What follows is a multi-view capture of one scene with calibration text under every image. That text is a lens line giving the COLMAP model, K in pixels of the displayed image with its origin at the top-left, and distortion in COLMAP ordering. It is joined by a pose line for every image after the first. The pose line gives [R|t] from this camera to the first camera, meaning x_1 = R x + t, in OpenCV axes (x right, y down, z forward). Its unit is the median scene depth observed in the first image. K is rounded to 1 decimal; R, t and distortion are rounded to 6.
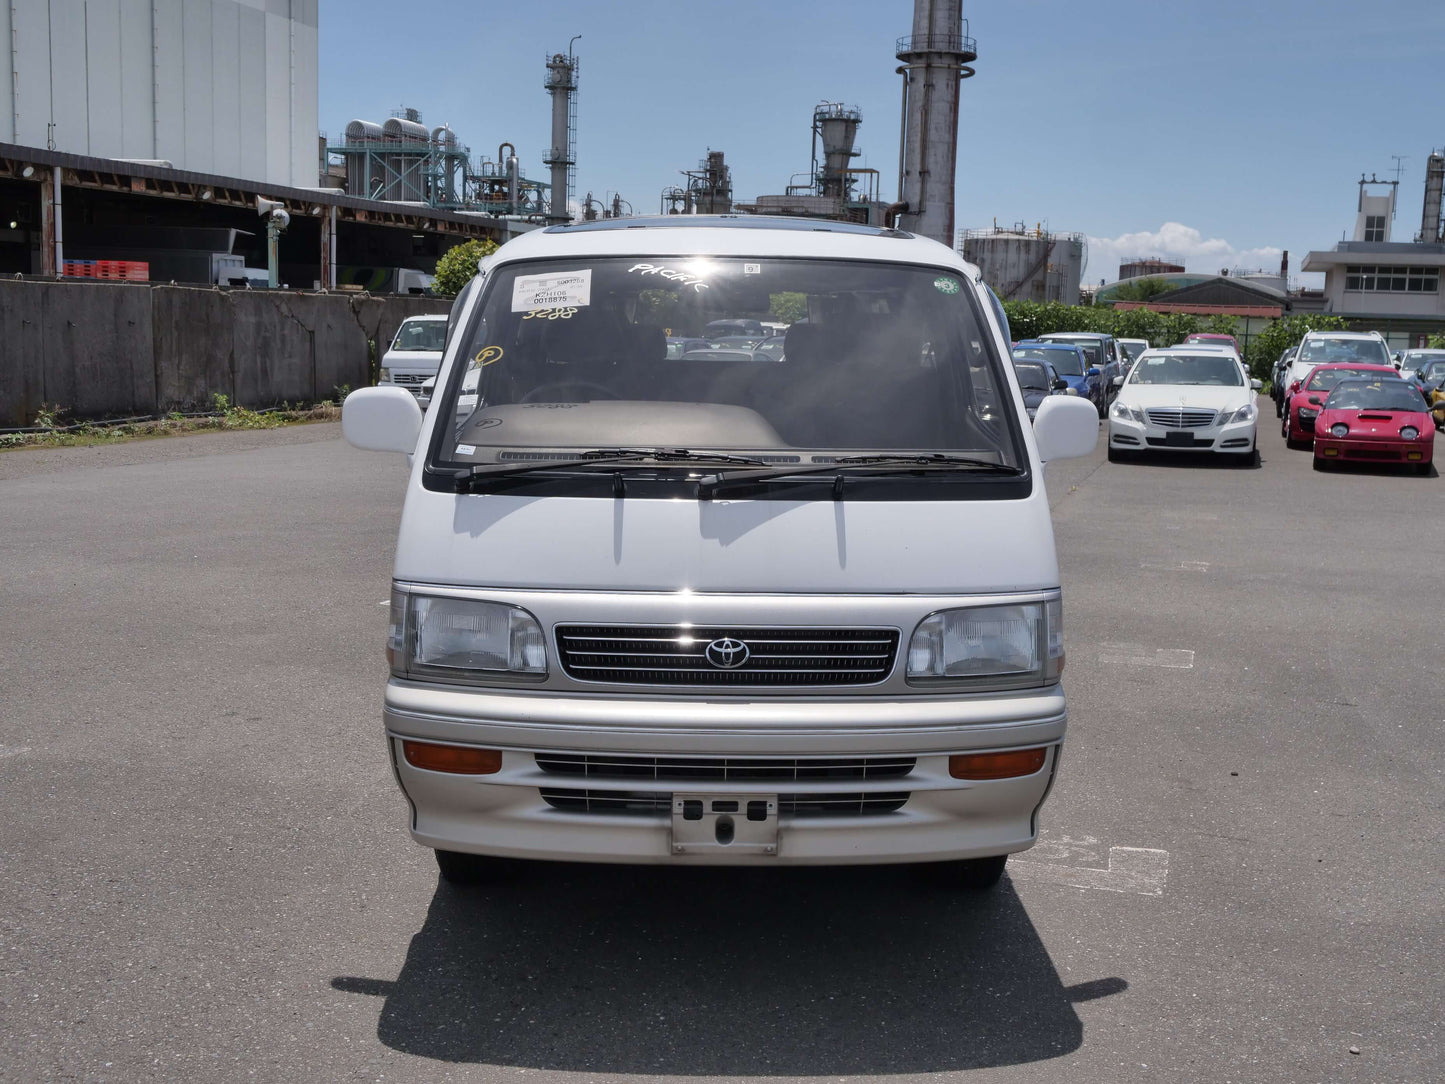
lens RADIAL K [[1628.3, 0, 728.2], [0, 1628.3, 544.1], [0, 0, 1]] dist [0.006970, 0.011567]
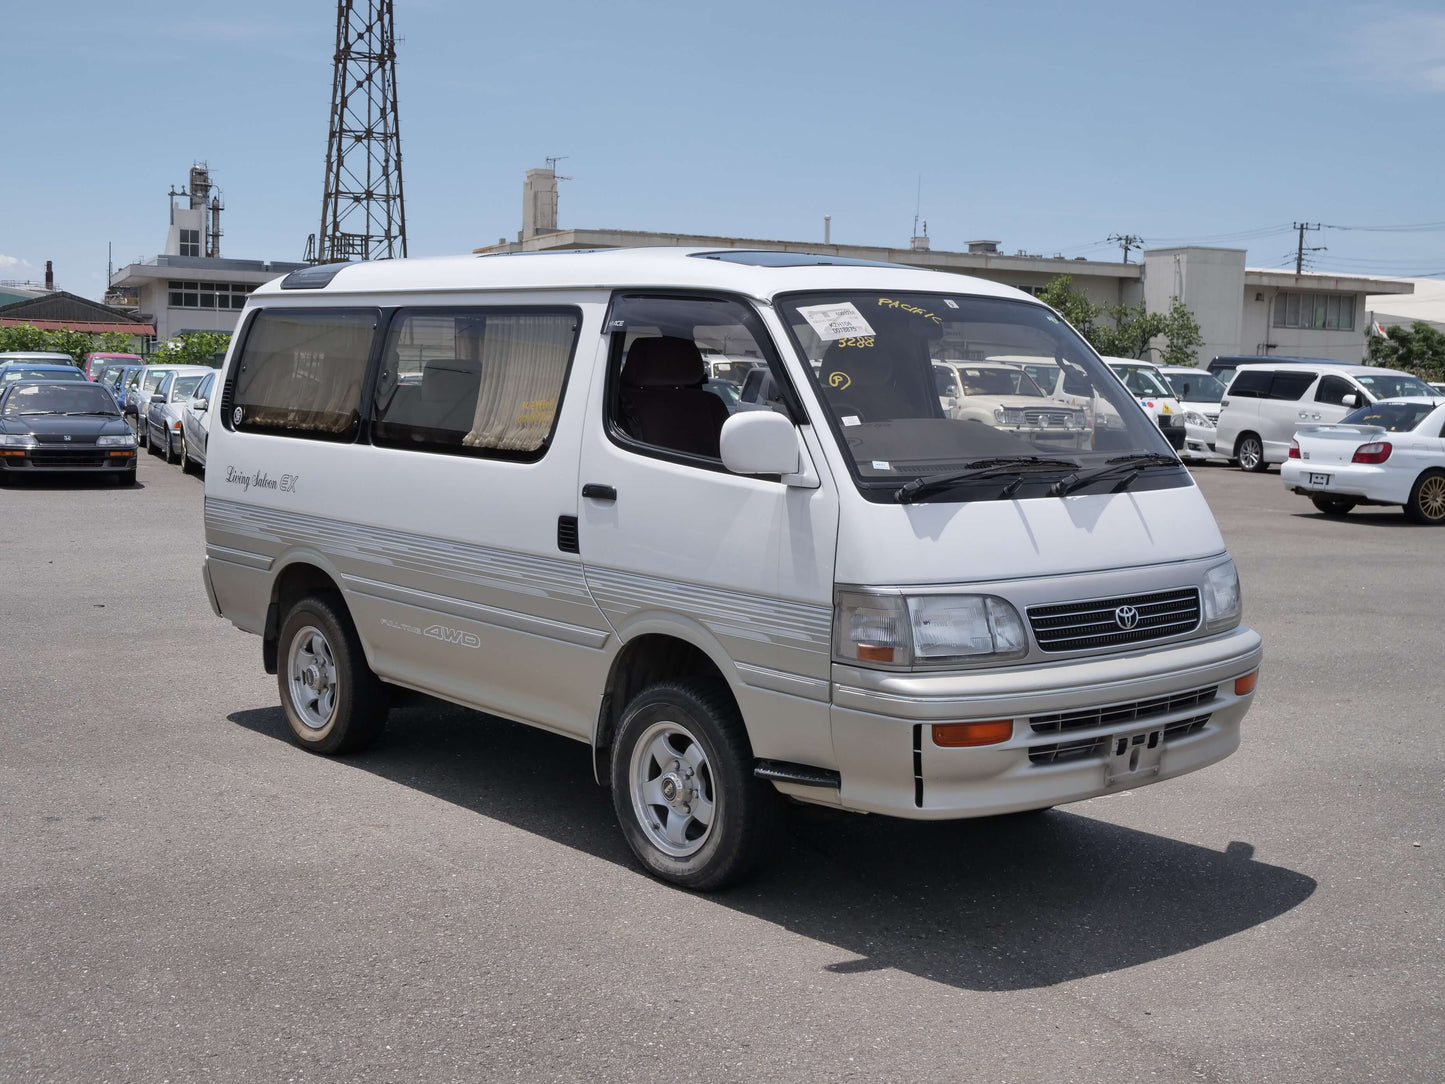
lens RADIAL K [[1784.0, 0, 722.5], [0, 1784.0, 542.0], [0, 0, 1]] dist [-0.001203, 0.006856]
pose [[0.765186, -0.068628, 0.640142, -0.935709], [0.082875, 0.996530, 0.007772, -0.022248], [-0.638453, 0.047105, 0.768218, 0.127094]]
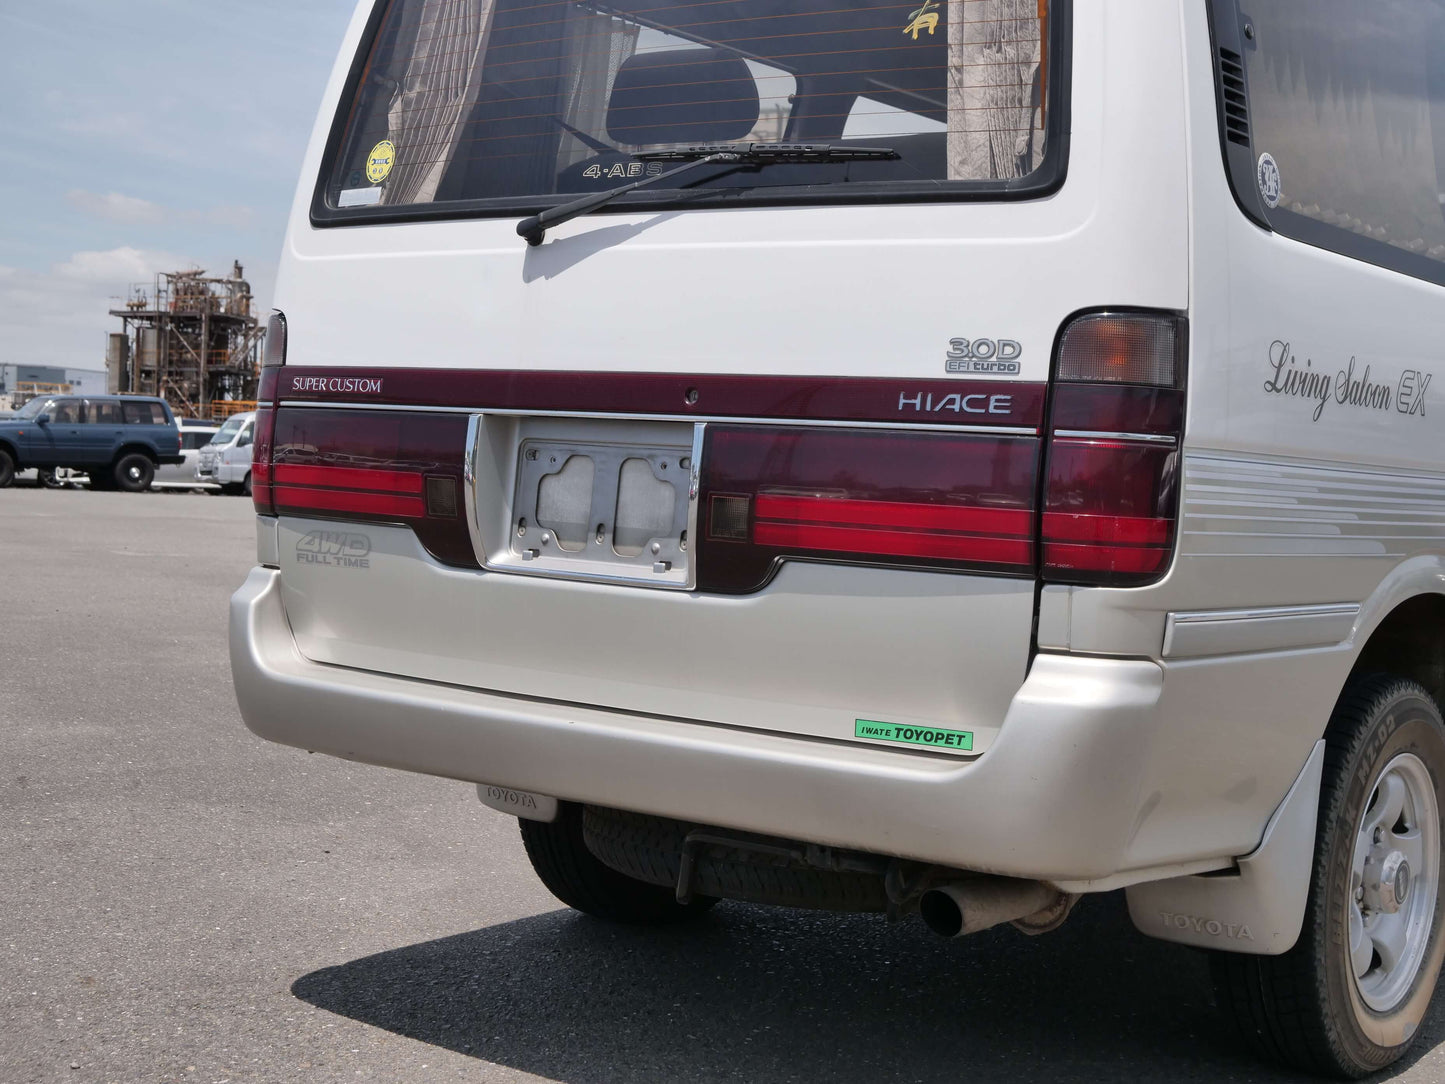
lens RADIAL K [[2076.6, 0, 722.5], [0, 2076.6, 542.0], [0, 0, 1]] dist [-0.001509, 0.002398]
pose [[-0.790638, -0.078355, 0.607249, -0.445026], [0.022566, 0.987375, 0.156784, -0.162487], [-0.611868, 0.137662, -0.778888, 2.334116]]
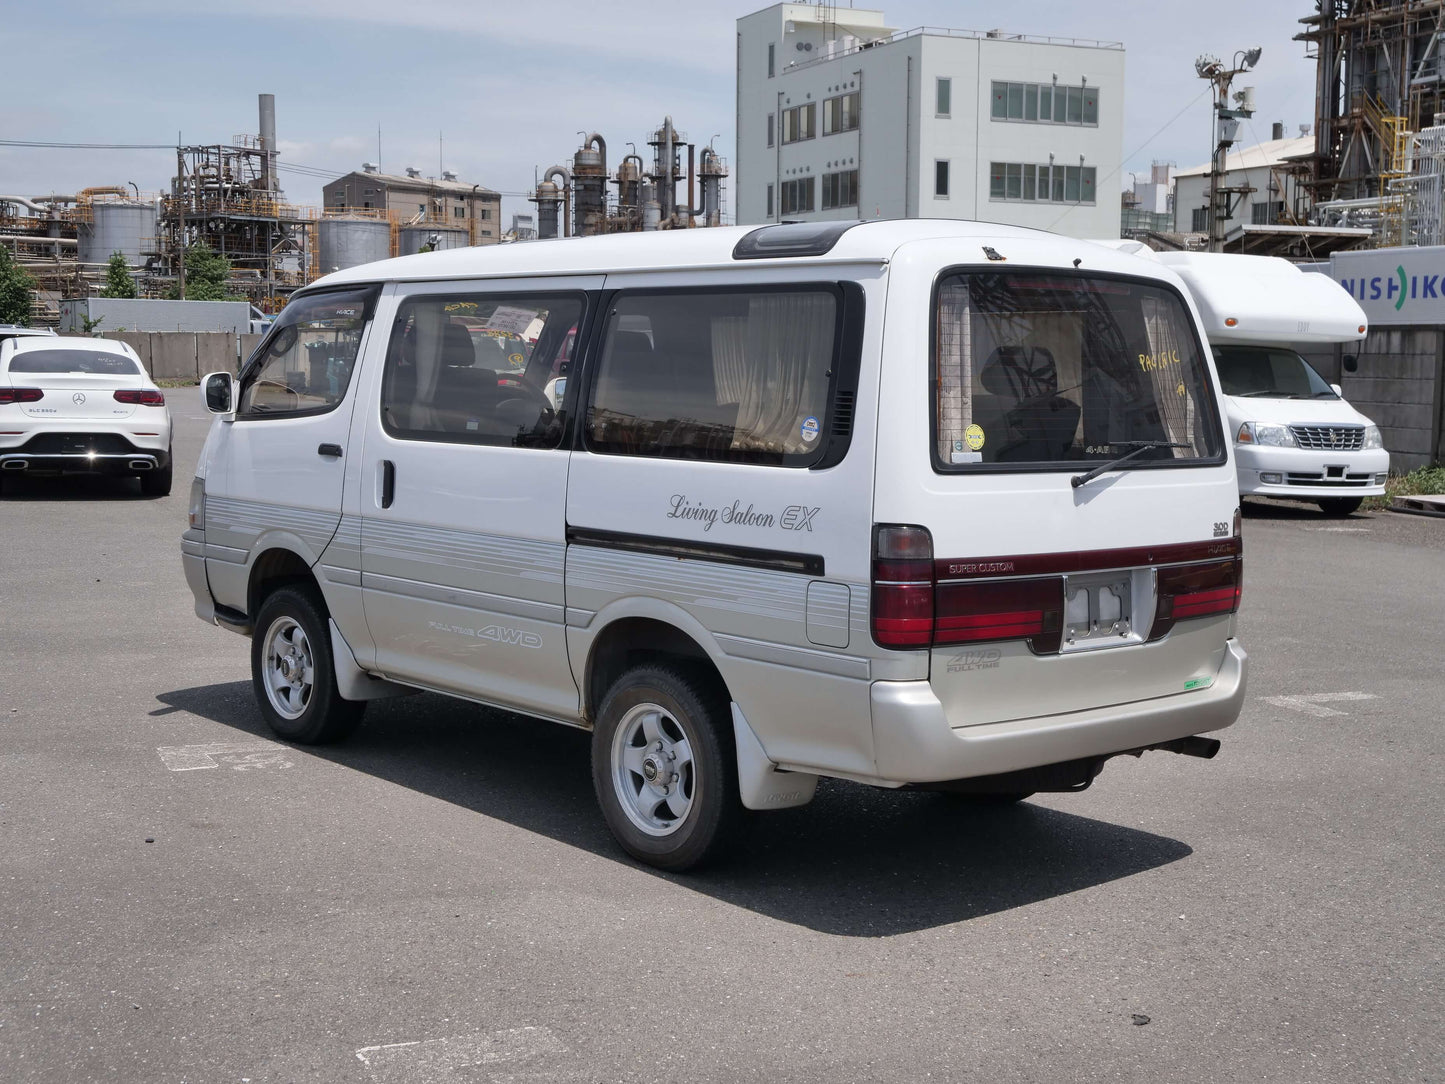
lens RADIAL K [[1916.5, 0, 725.8], [0, 1916.5, 544.6], [0, 0, 1]] dist [-0.008198, 0.047258]
pose [[-0.757281, 0.030309, -0.652386, 1.006662], [-0.122178, 0.974712, 0.187107, -0.321561], [0.641559, 0.221400, -0.734428, 2.603018]]
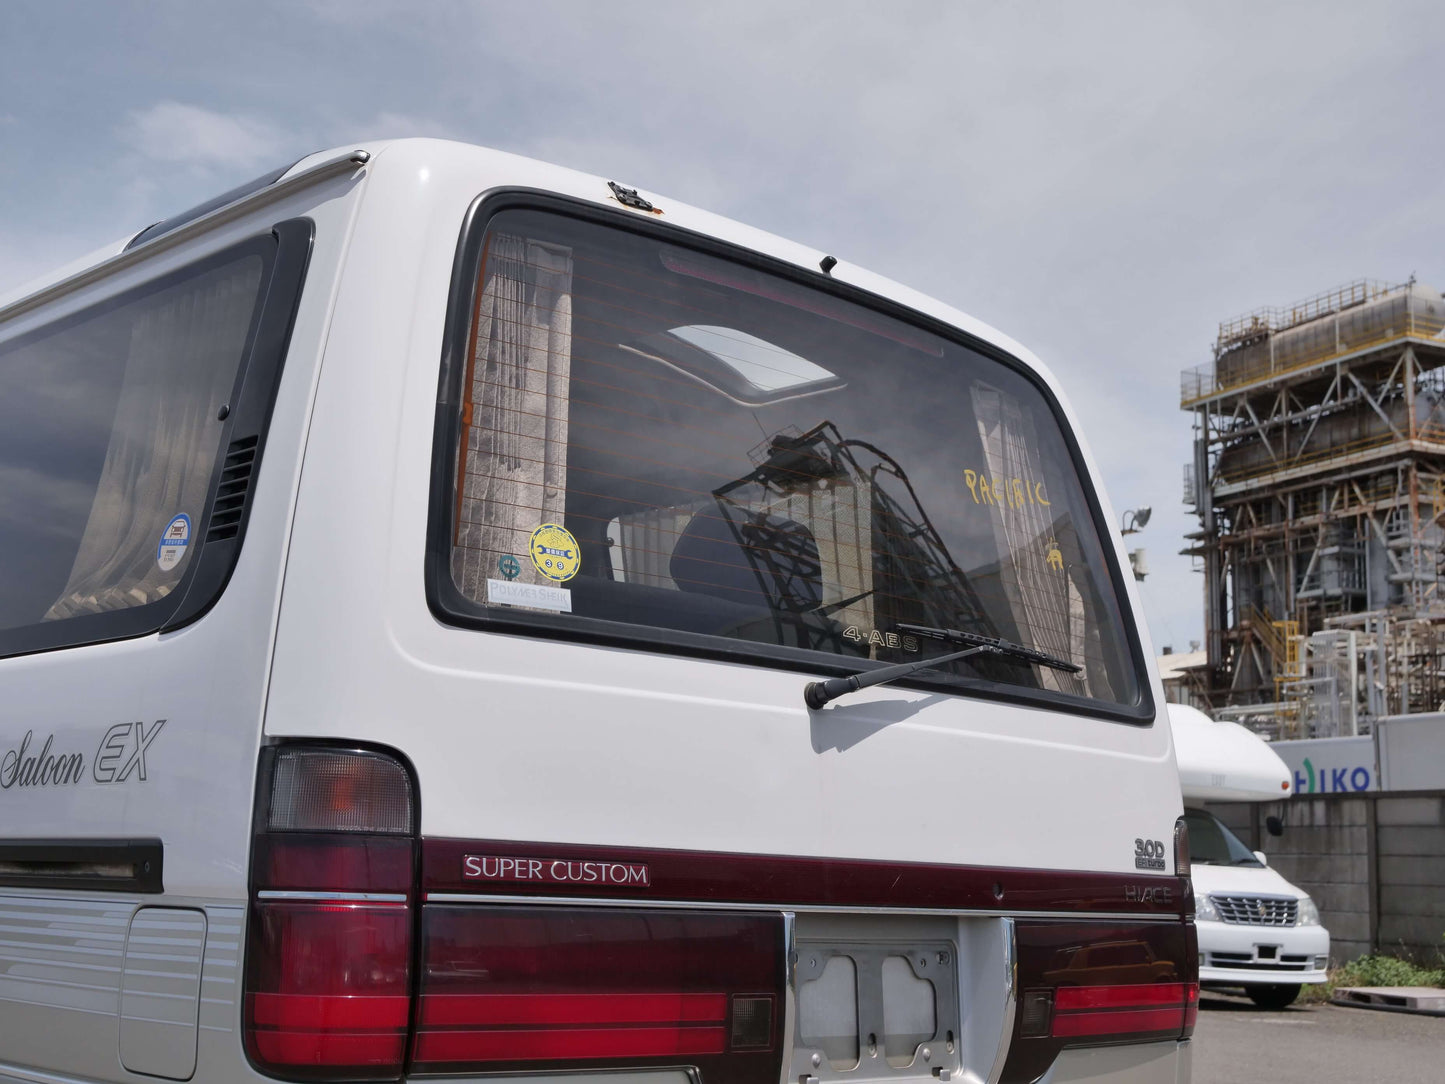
lens RADIAL K [[1916.5, 0, 725.8], [0, 1916.5, 544.6], [0, 0, 1]] dist [-0.008198, 0.047258]
pose [[-0.723137, -0.159469, -0.672044, 0.409686], [-0.139671, 0.986643, -0.083831, -0.150012], [0.676436, 0.033244, -0.735751, 2.204091]]
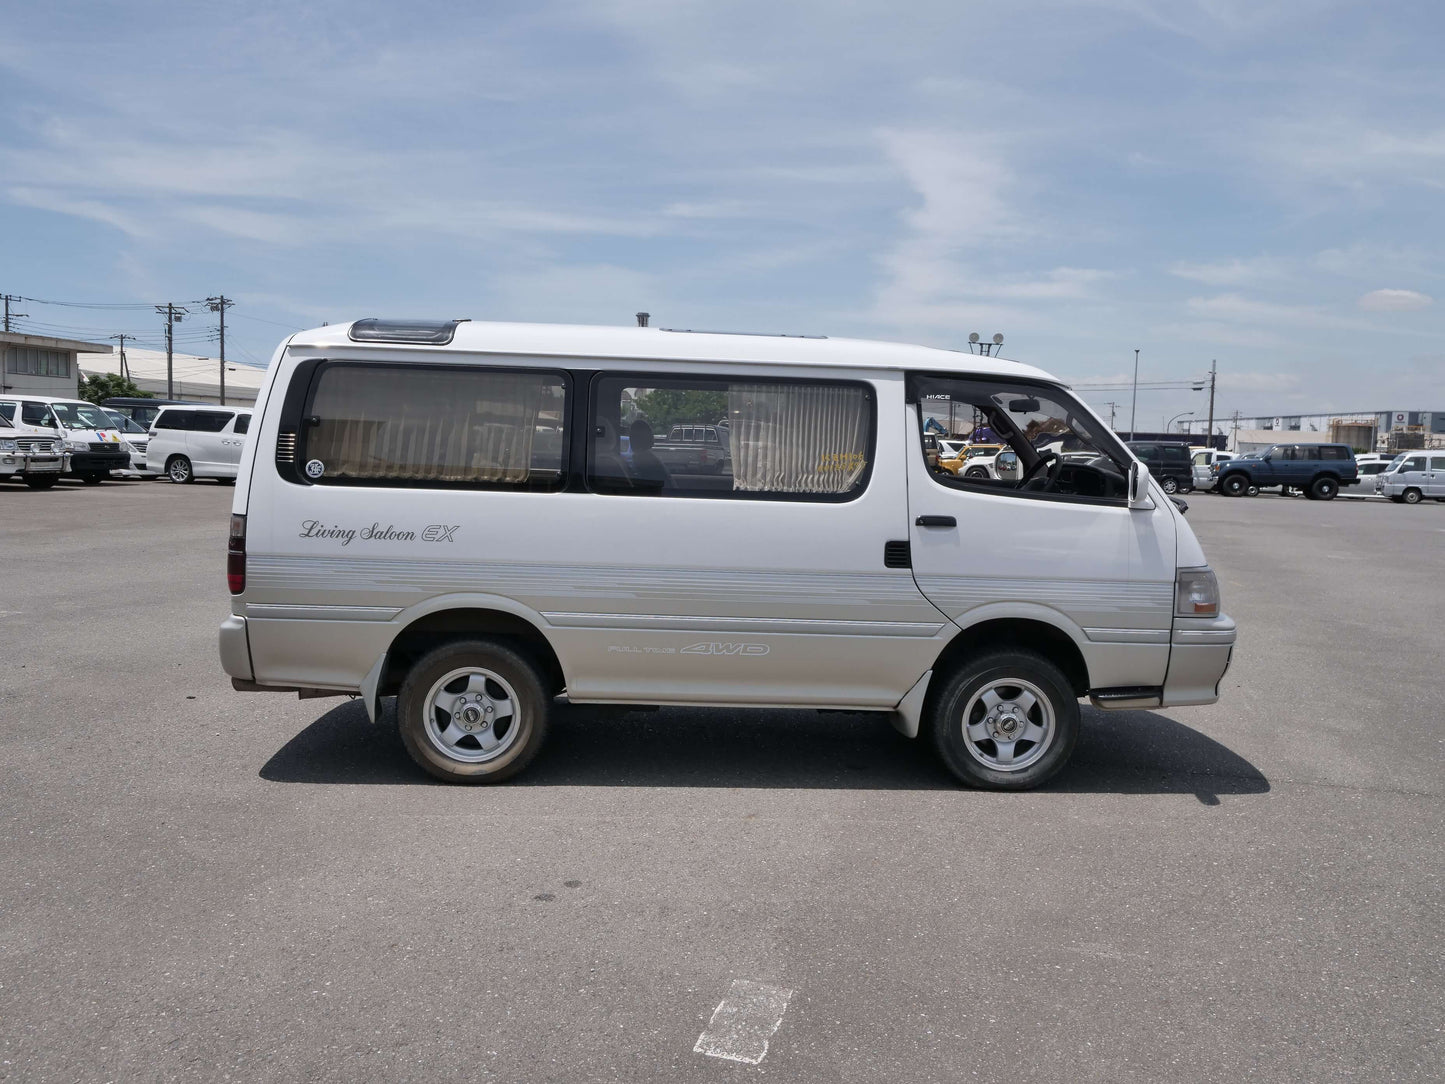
lens RADIAL K [[1178.1, 0, 730.9], [0, 1178.1, 544.2], [0, 0, 1]] dist [0.001464, 0.004906]
pose [[-0.041191, -0.115986, 0.992396, -1.307363], [0.105632, 0.987167, 0.119759, -0.189444], [-0.993552, 0.109762, -0.028411, 1.384419]]
